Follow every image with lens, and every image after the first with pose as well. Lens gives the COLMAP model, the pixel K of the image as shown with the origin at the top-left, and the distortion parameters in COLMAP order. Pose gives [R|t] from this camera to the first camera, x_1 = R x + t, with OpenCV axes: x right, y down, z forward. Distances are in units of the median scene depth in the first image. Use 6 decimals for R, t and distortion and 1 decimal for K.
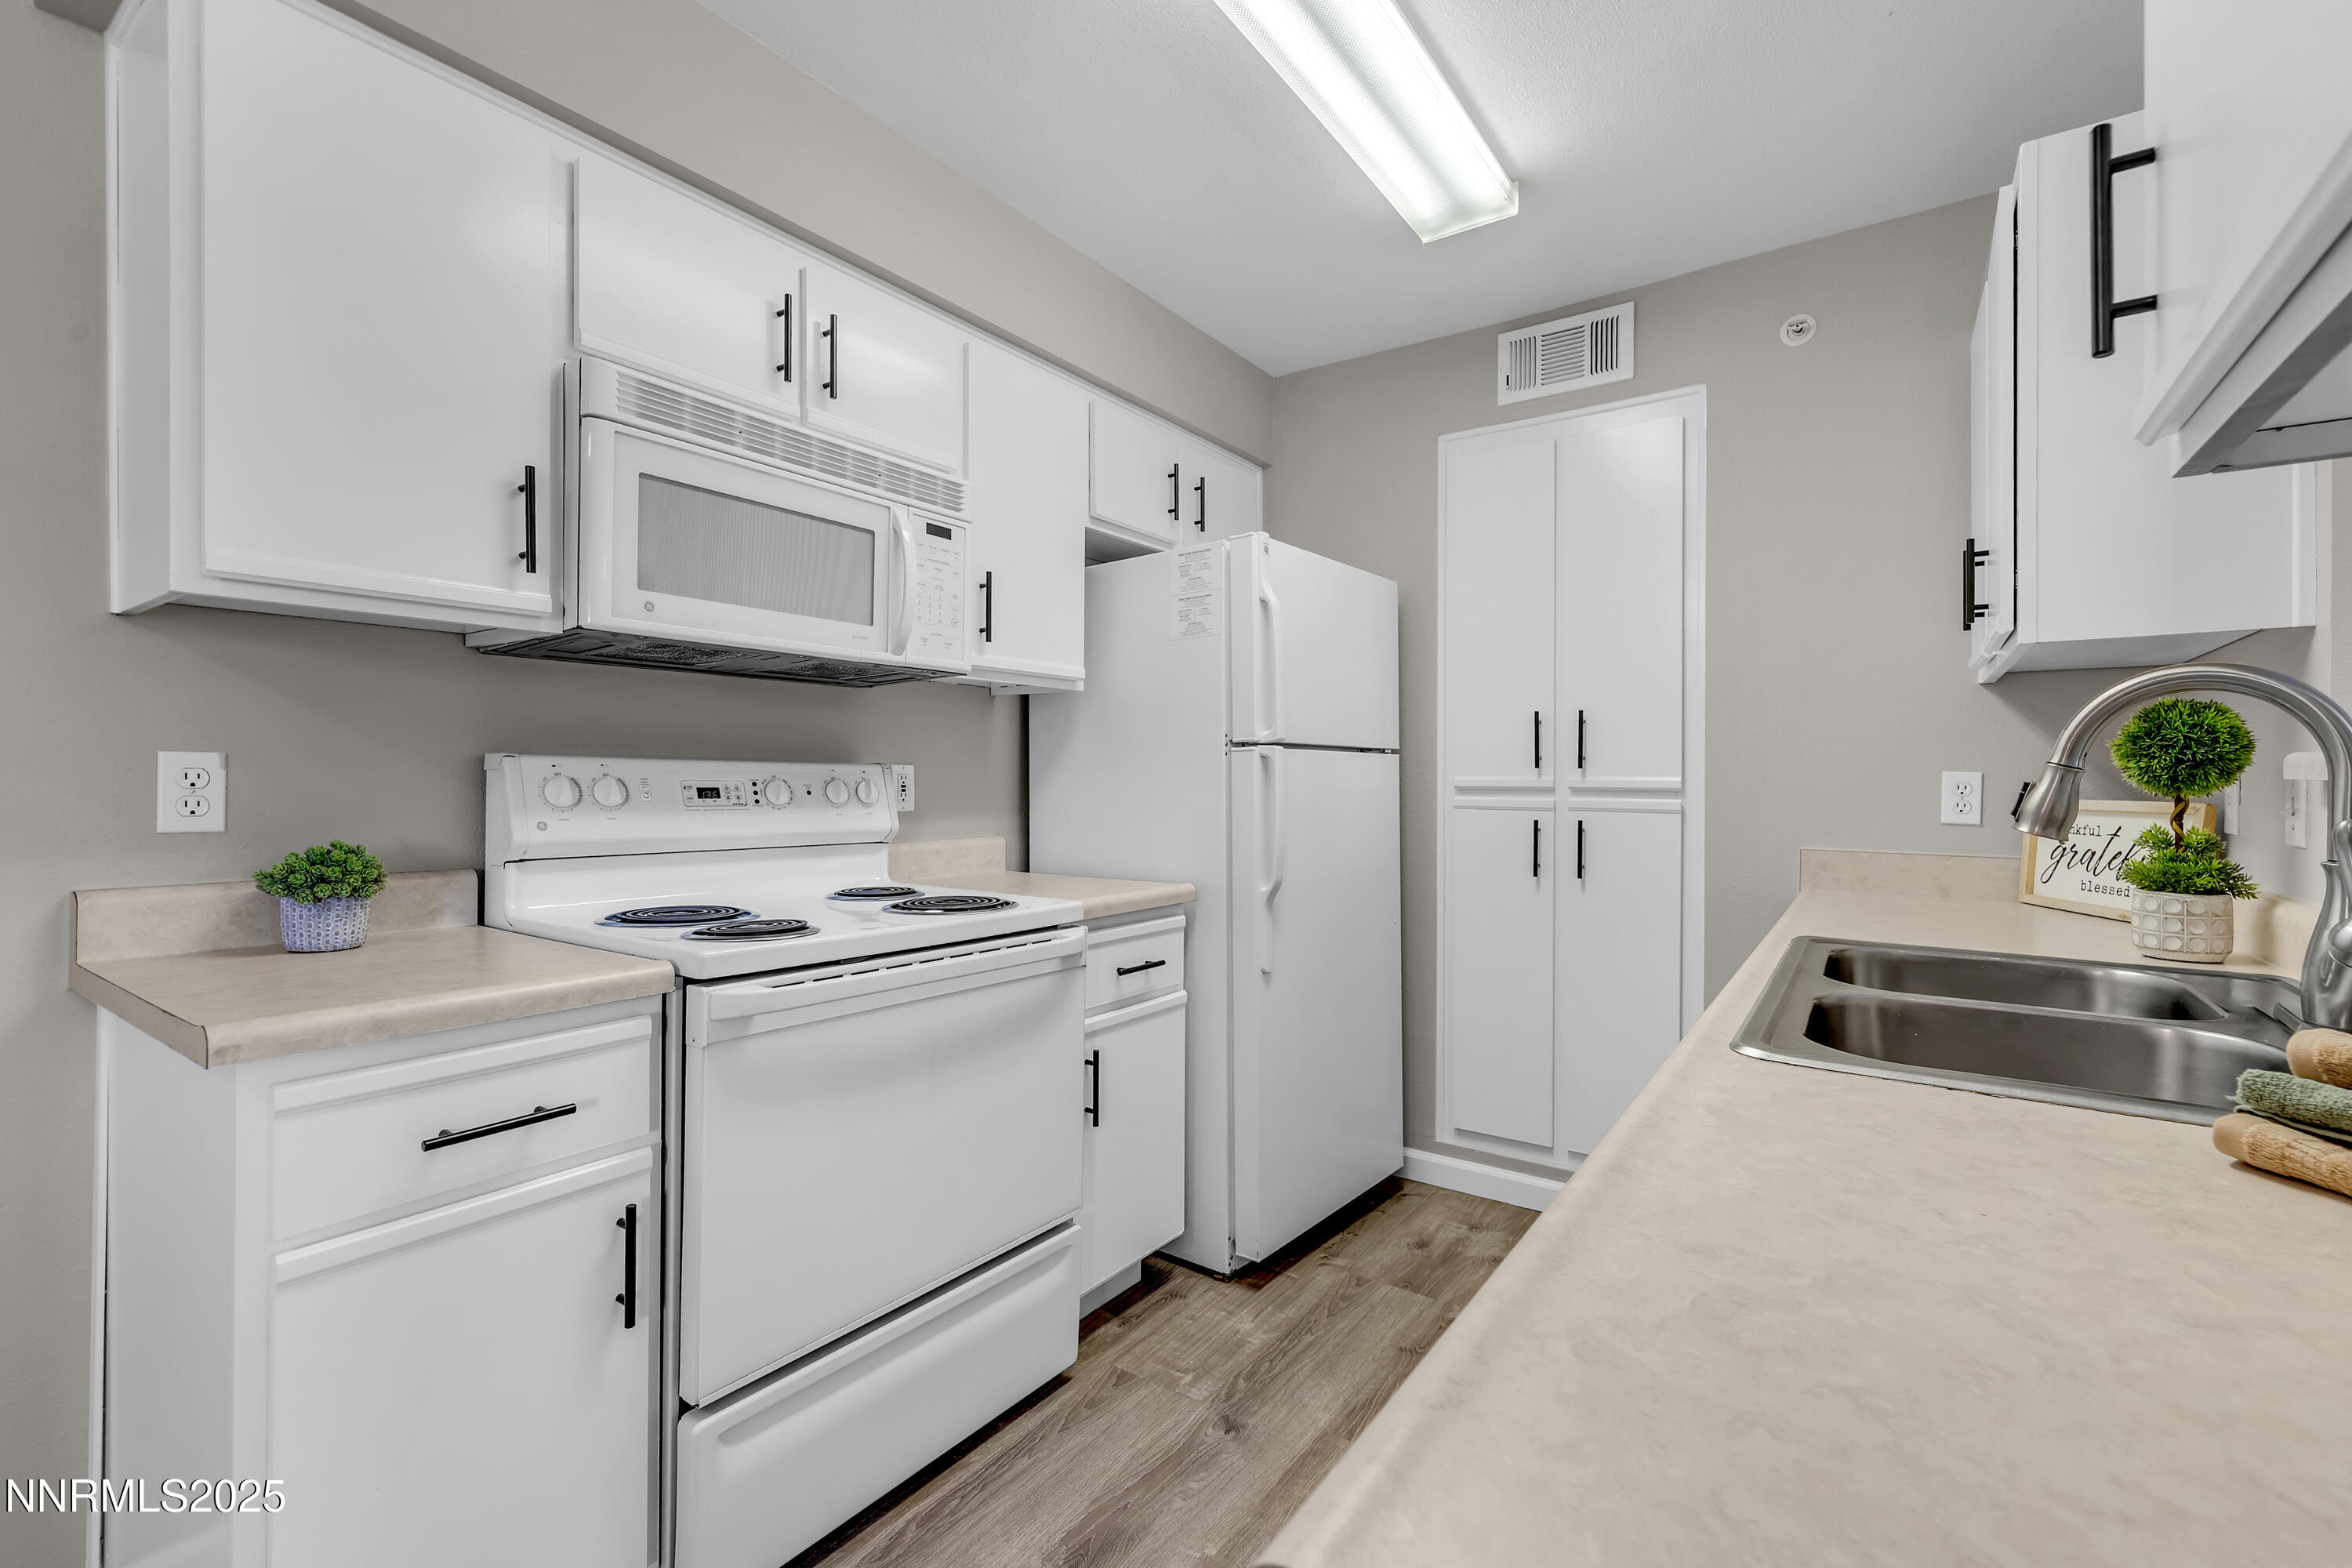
lens RADIAL K [[1004.2, 0, 1192.5], [0, 1004.2, 780.1], [0, 0, 1]] dist [0.002280, 0.000010]
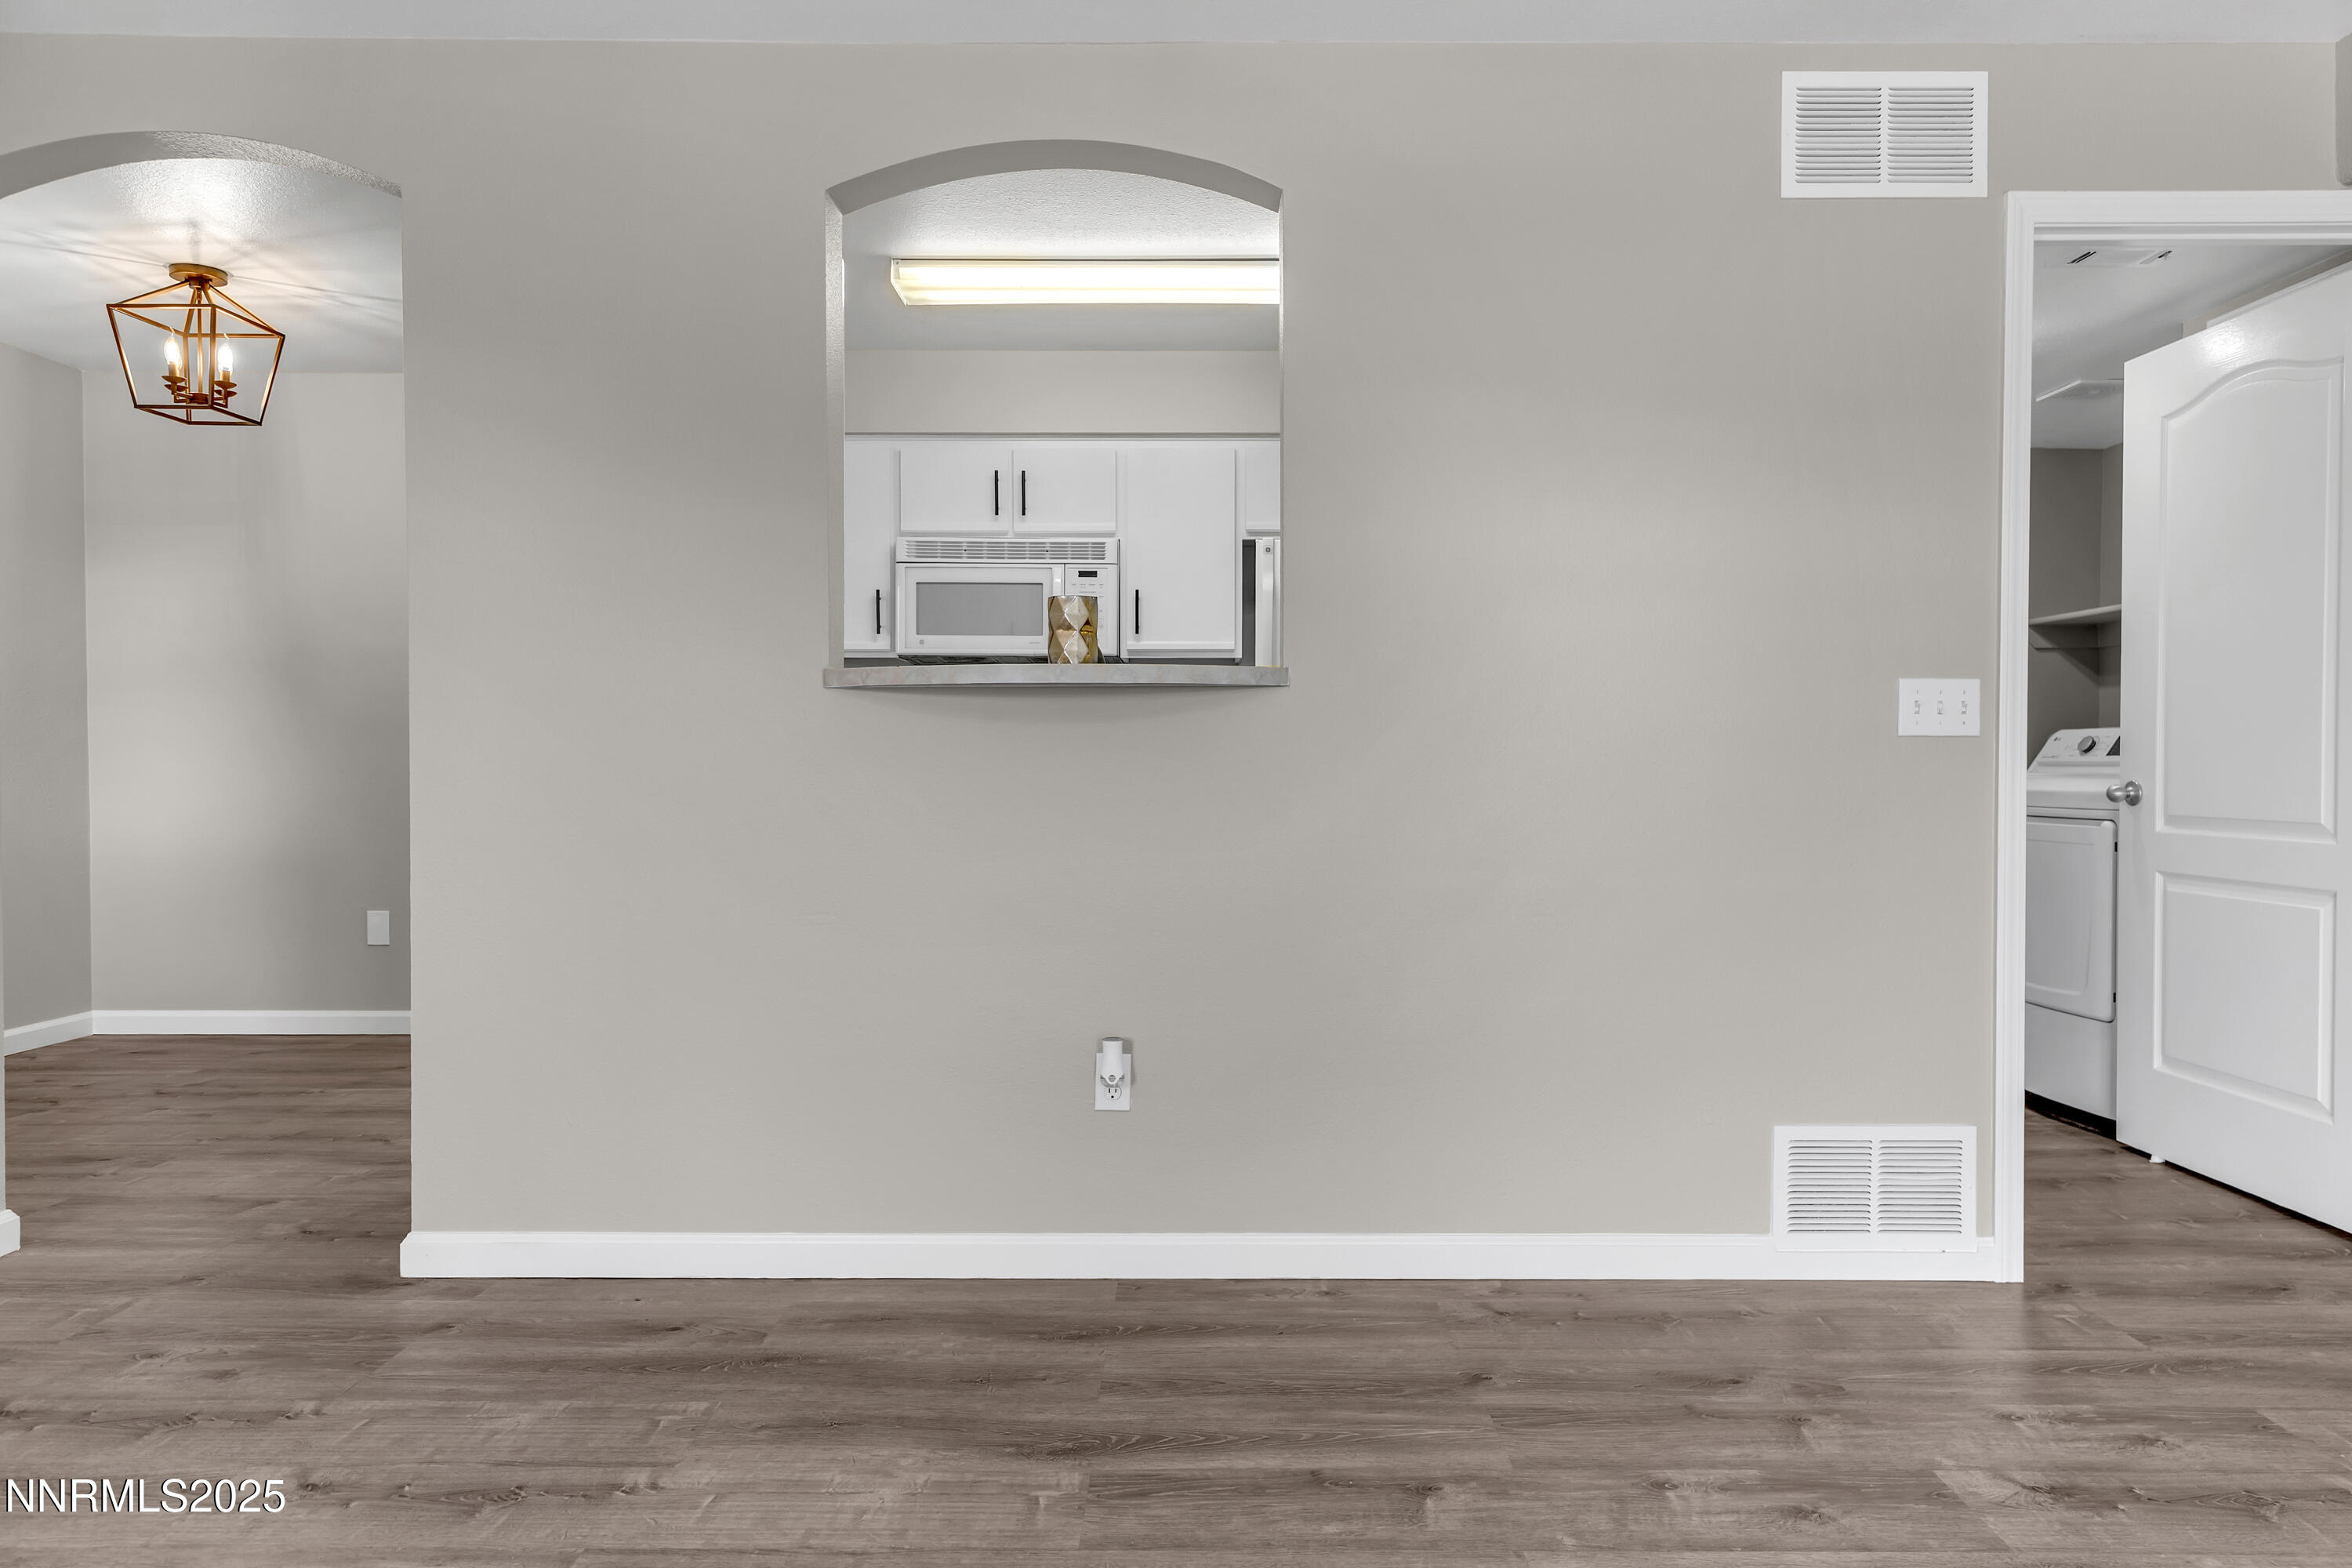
lens RADIAL K [[1454.8, 0, 1168.8], [0, 1454.8, 790.6], [0, 0, 1]] dist [0.006907, -0.000279]
pose [[0.561843, 0.010980, -0.827171, 1.791943], [0.000203, 0.999910, 0.013411, 0.081651], [0.827244, -0.007703, 0.561790, -0.257378]]
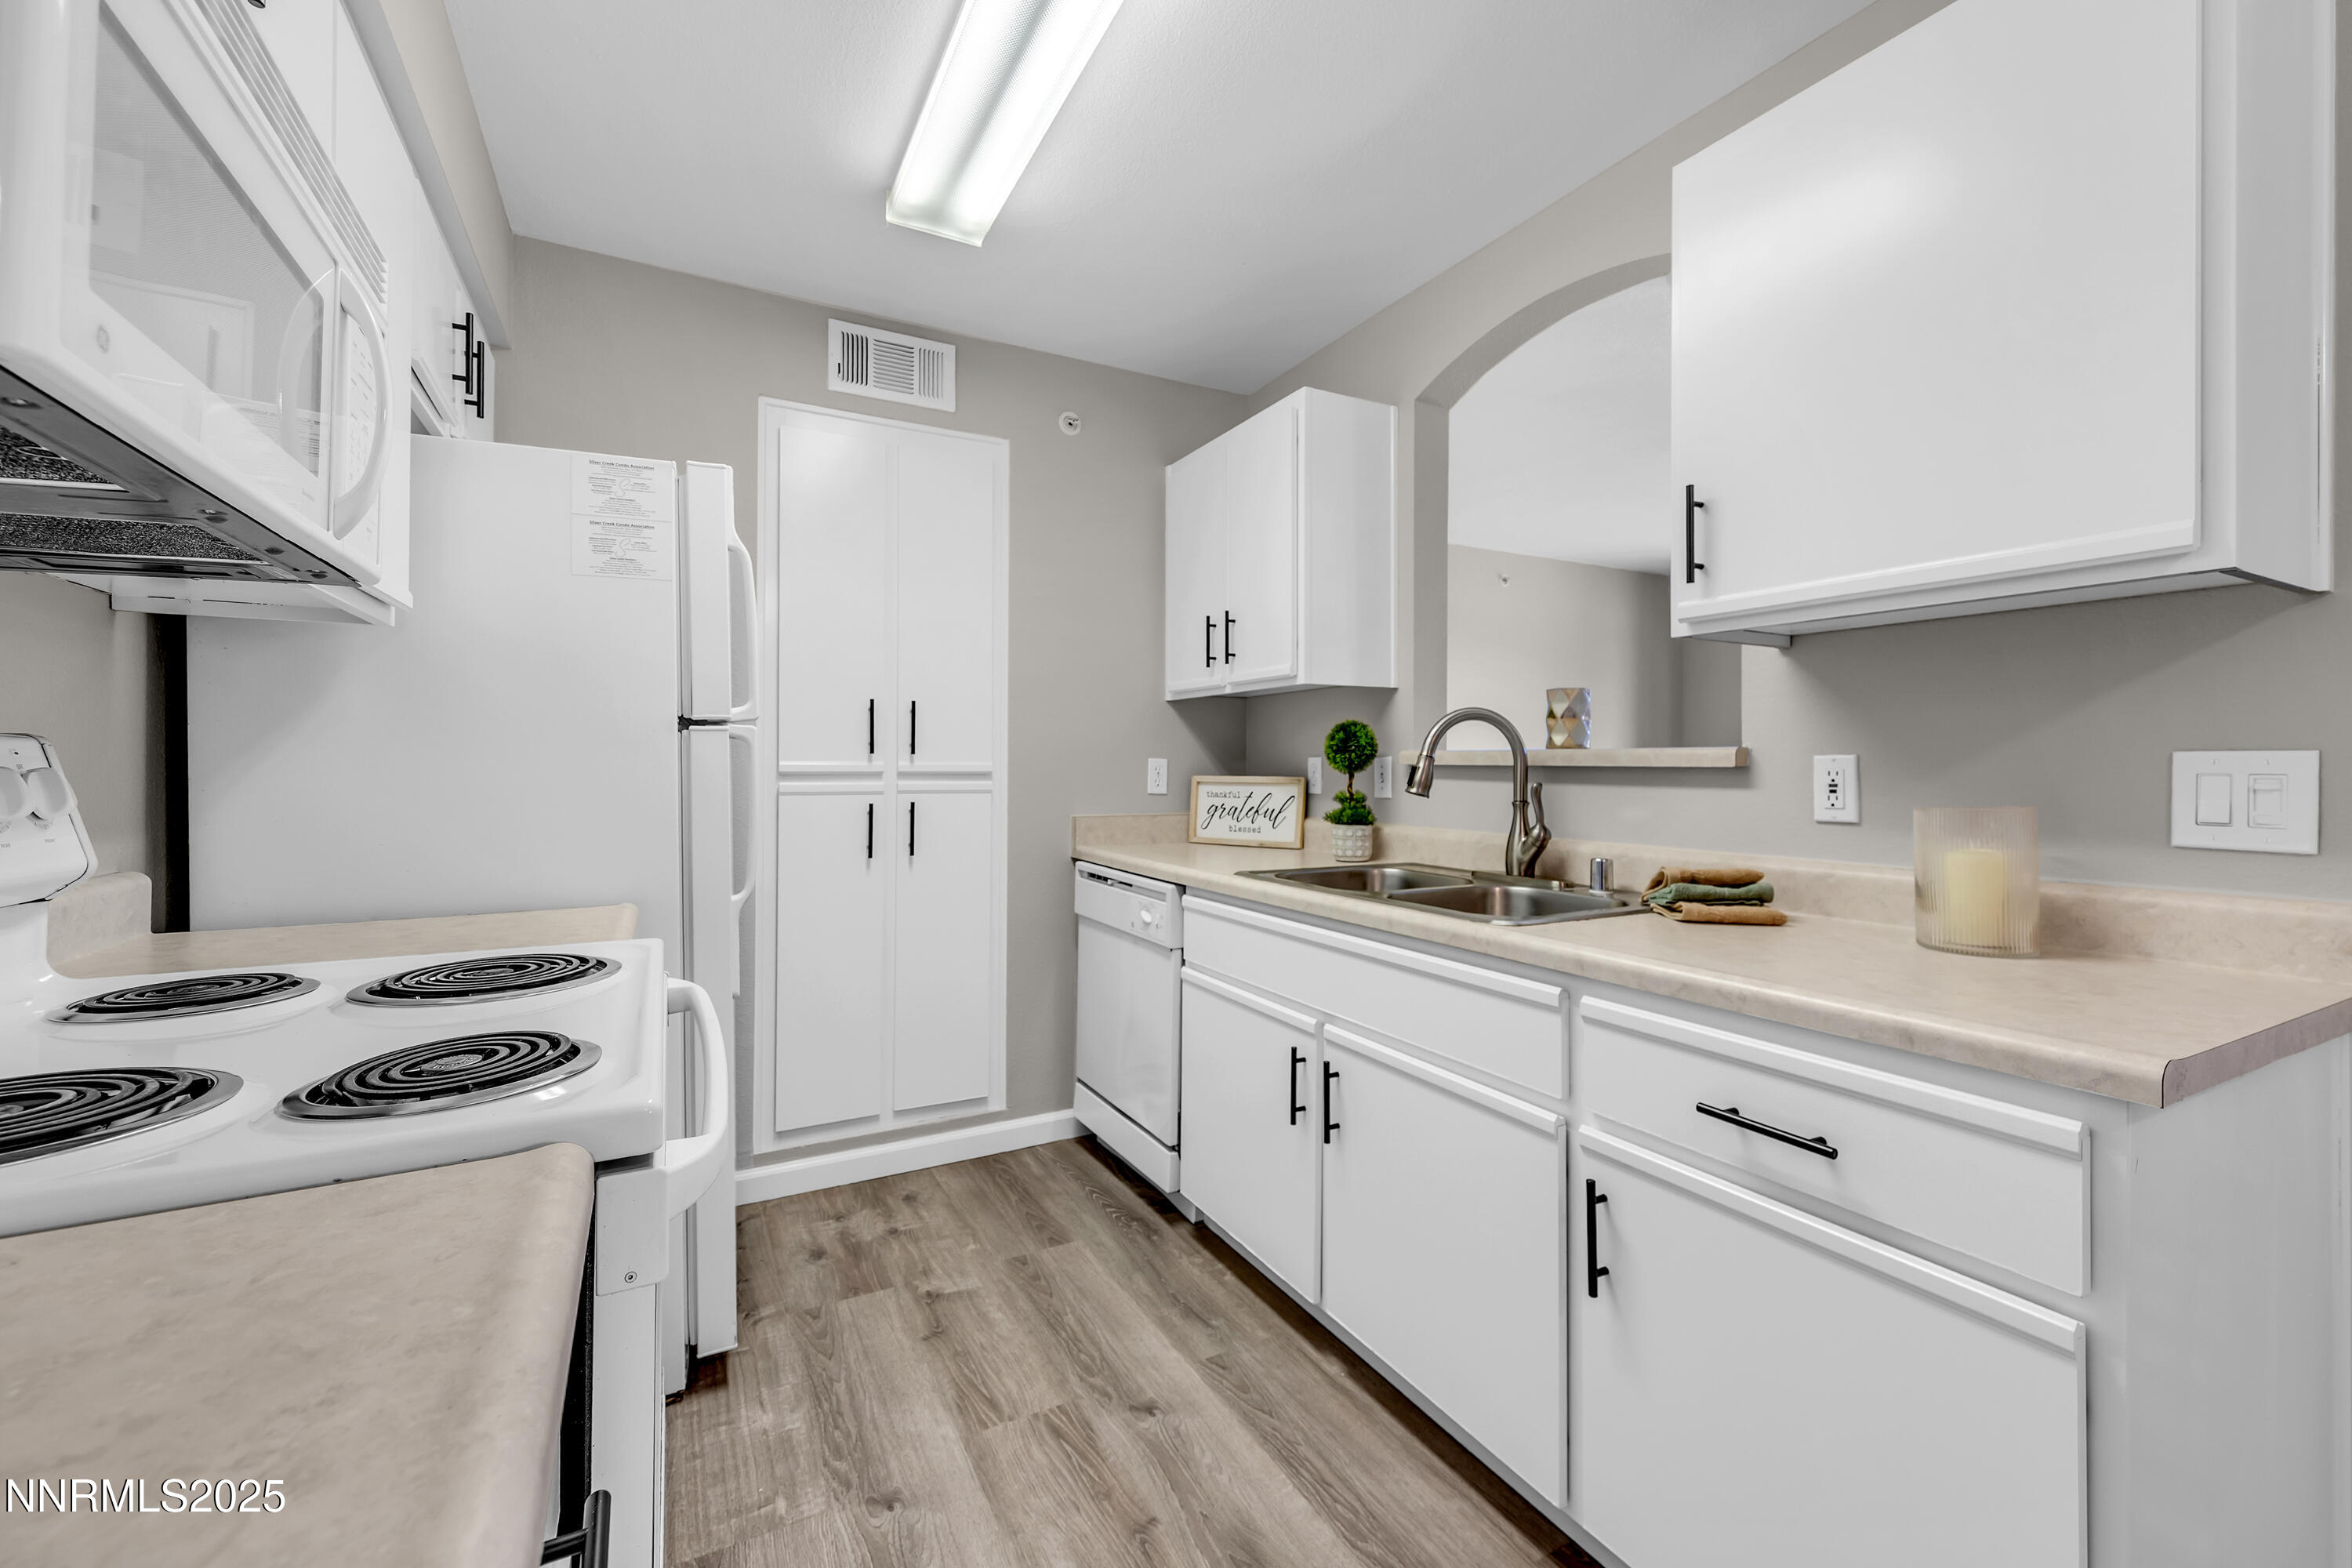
lens RADIAL K [[956.1, 0, 1202.0], [0, 956.1, 765.0], [0, 0, 1]] dist [0.005824, -0.000092]
pose [[0.448814, -0.002781, 0.893621, -0.508794], [0.001644, 0.999996, 0.002286, -0.002474], [-0.893624, 0.000443, 0.448817, 0.326882]]
